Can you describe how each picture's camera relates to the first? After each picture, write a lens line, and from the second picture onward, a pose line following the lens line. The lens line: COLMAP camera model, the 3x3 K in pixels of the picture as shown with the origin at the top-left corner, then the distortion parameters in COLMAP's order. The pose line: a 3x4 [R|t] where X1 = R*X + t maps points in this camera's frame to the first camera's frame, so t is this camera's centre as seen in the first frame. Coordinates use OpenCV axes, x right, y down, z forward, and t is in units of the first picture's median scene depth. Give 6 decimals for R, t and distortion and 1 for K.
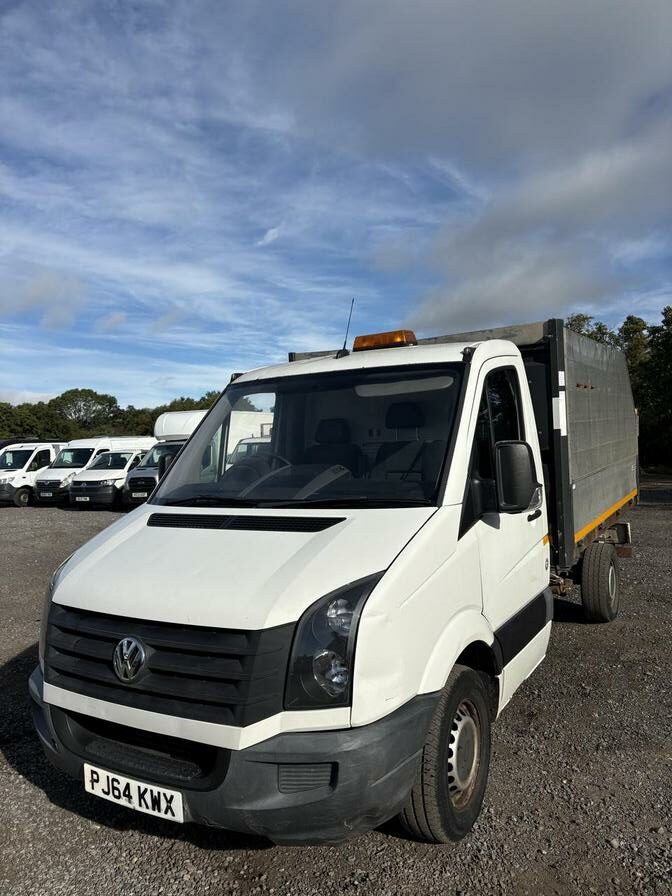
lens RADIAL K [[672.3, 0, 334.5], [0, 672.3, 426.6], [0, 0, 1]] dist [0.101918, -0.058668]
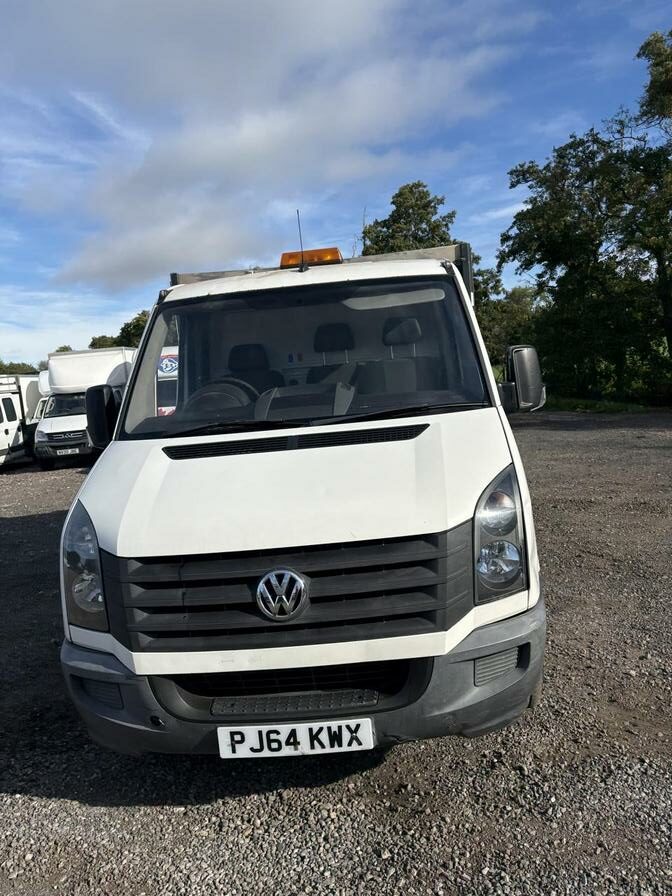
lens RADIAL K [[672.3, 0, 334.5], [0, 672.3, 426.6], [0, 0, 1]] dist [0.101918, -0.058668]
pose [[0.881668, -0.077793, 0.465413, -0.629141], [0.048246, 0.996009, 0.075085, 0.067094], [-0.469397, -0.043745, 0.881903, 0.220831]]
